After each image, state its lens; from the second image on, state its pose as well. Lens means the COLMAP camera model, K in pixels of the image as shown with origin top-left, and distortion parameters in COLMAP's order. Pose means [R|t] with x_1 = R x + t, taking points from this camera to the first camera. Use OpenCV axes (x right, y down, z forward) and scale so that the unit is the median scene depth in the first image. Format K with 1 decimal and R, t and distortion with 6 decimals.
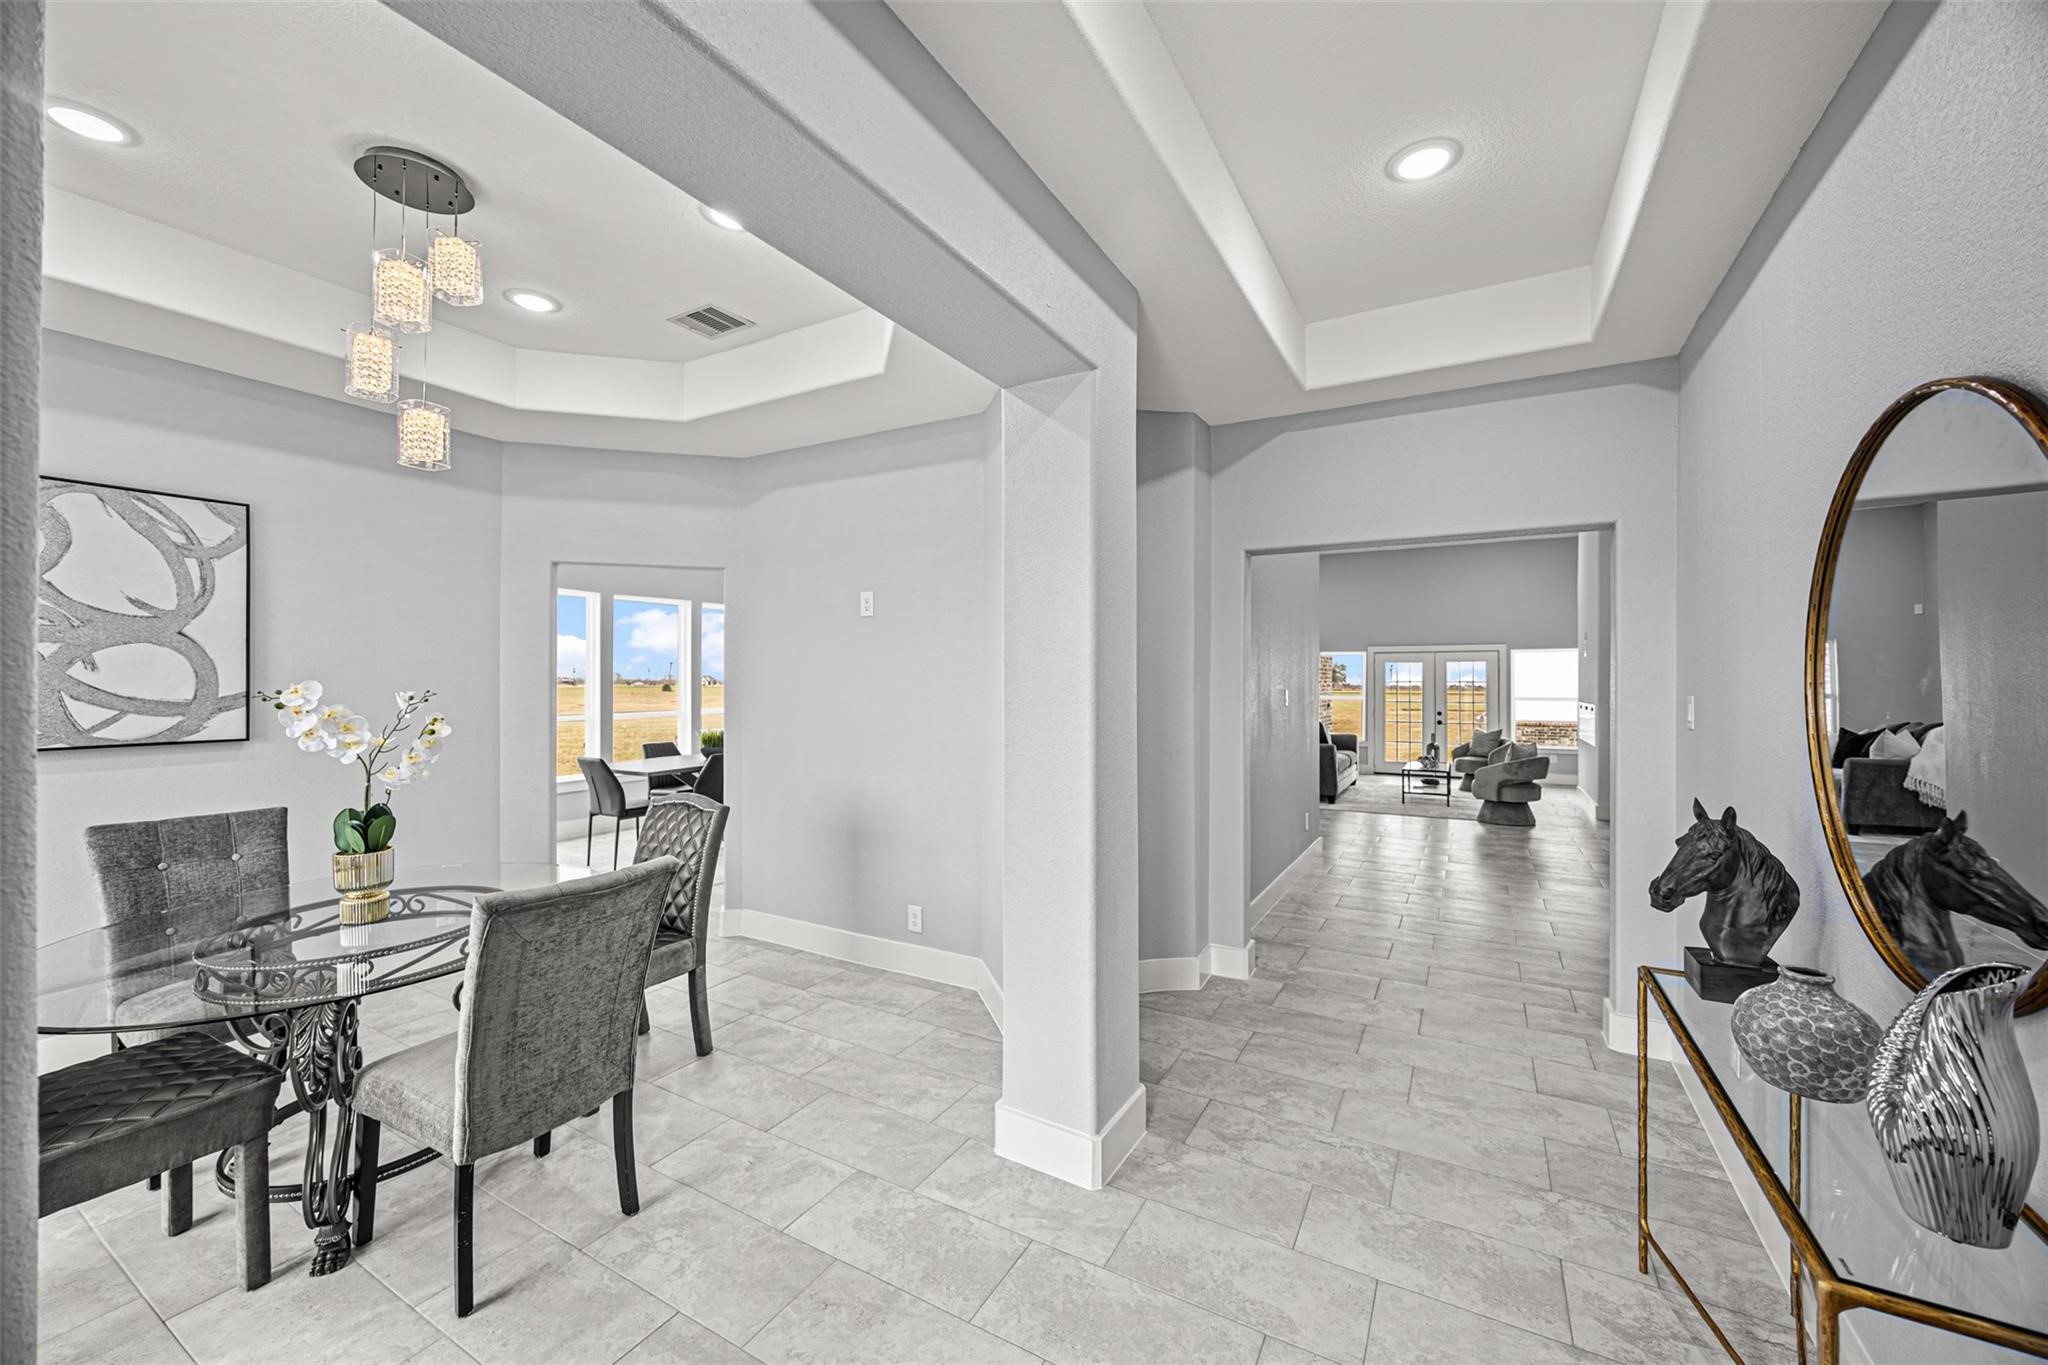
lens RADIAL K [[797.6, 0, 1030.5], [0, 797.6, 693.4], [0, 0, 1]] dist [0.000117, -0.000040]
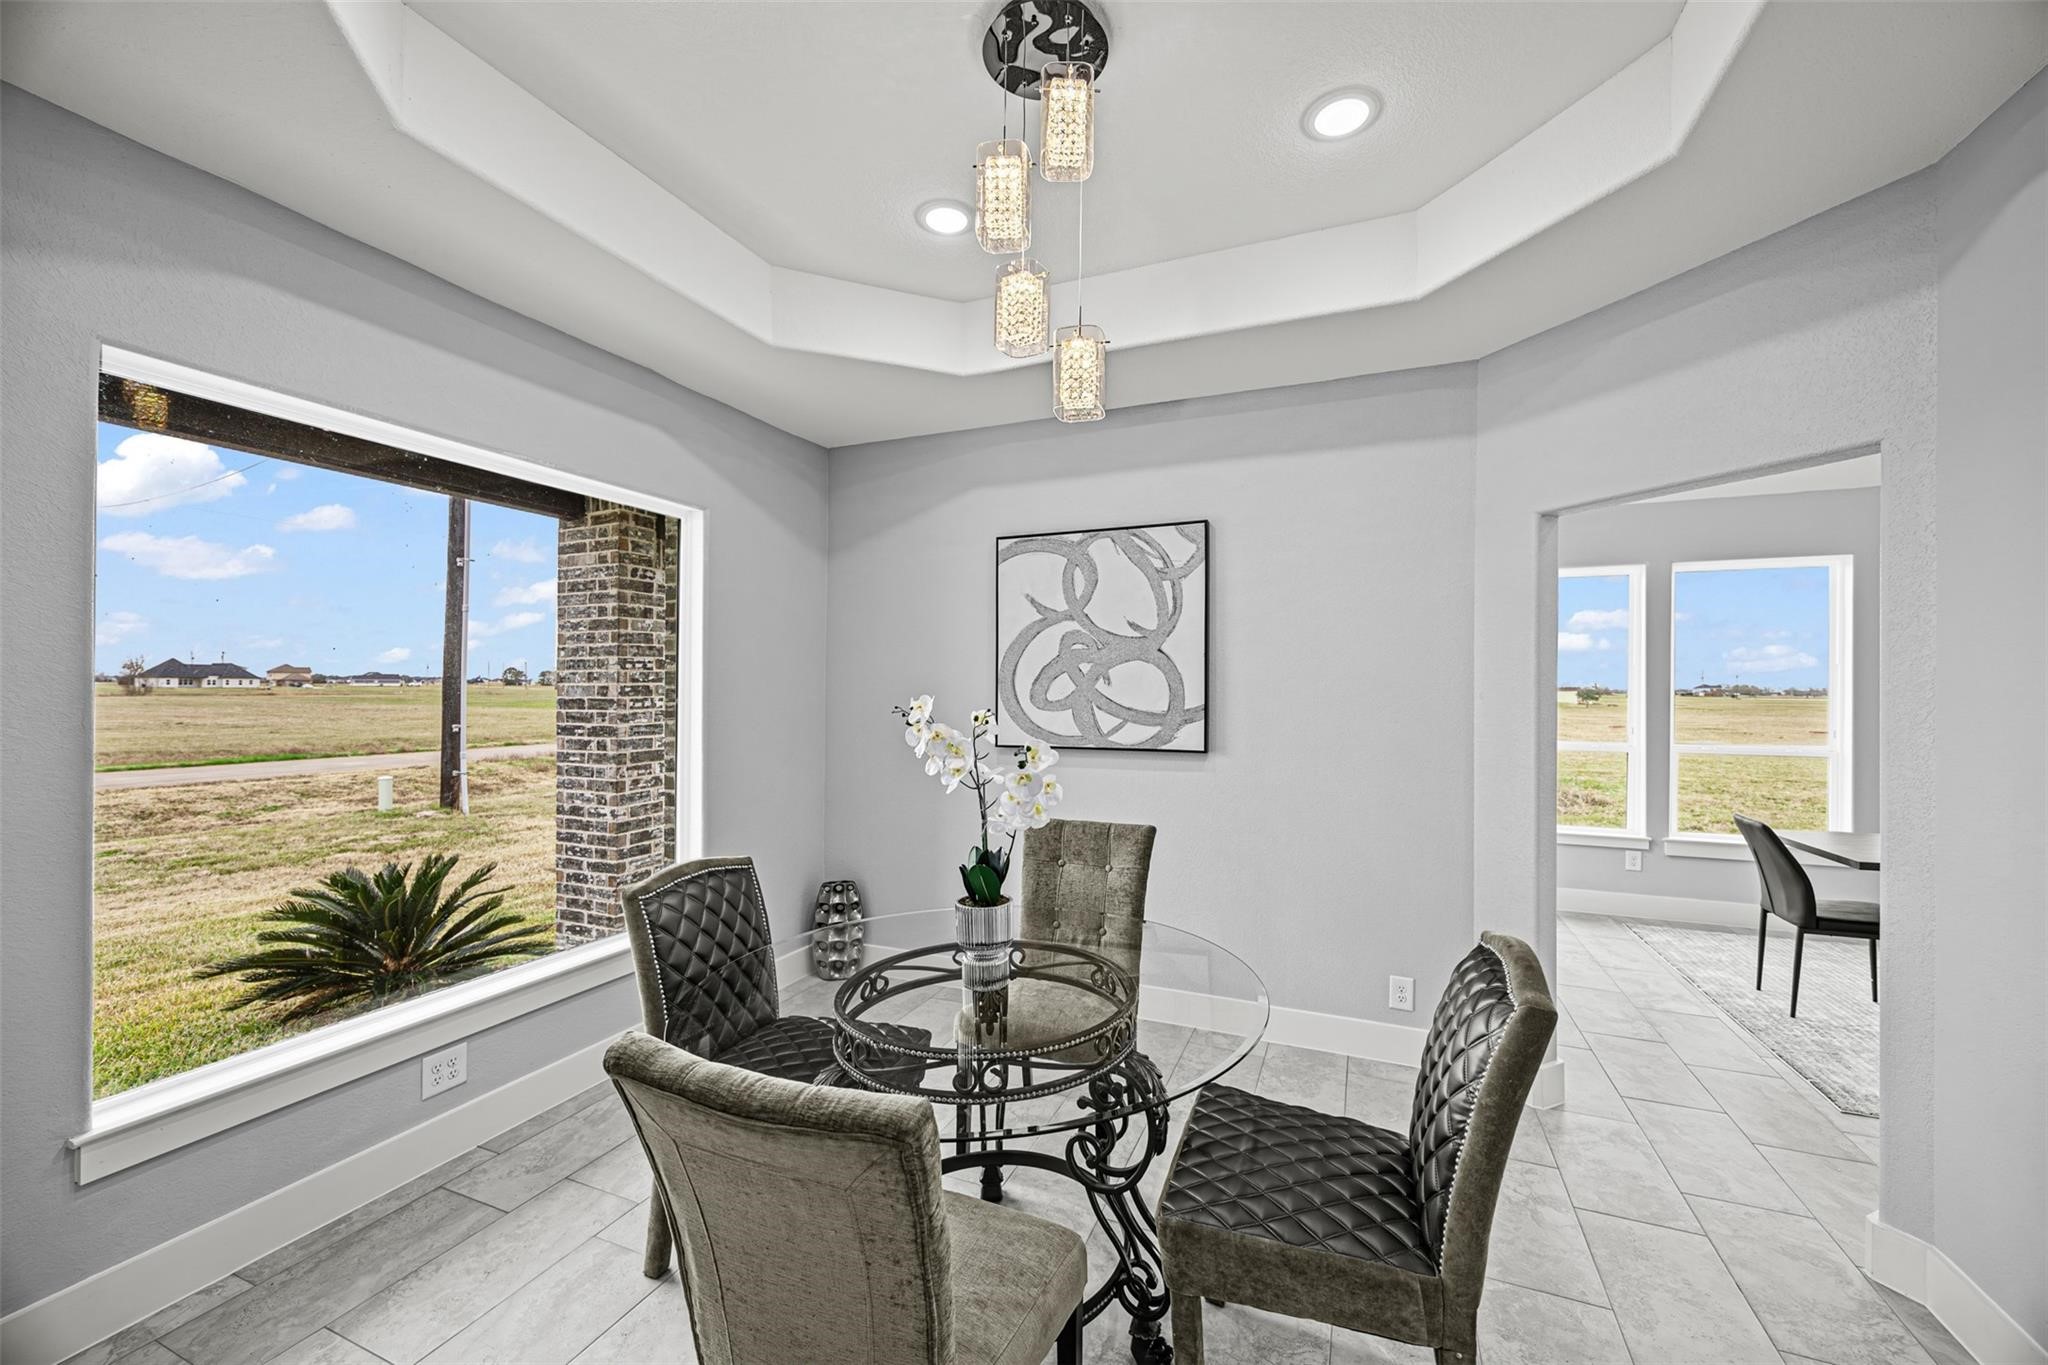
lens RADIAL K [[797.6, 0, 1030.5], [0, 797.6, 693.4], [0, 0, 1]] dist [0.000117, -0.000040]
pose [[0.126258, 0.000348, -0.991997, -0.002733], [-0.017432, 0.999846, -0.001868, -0.011021], [0.991844, 0.017528, 0.126245, 0.674140]]
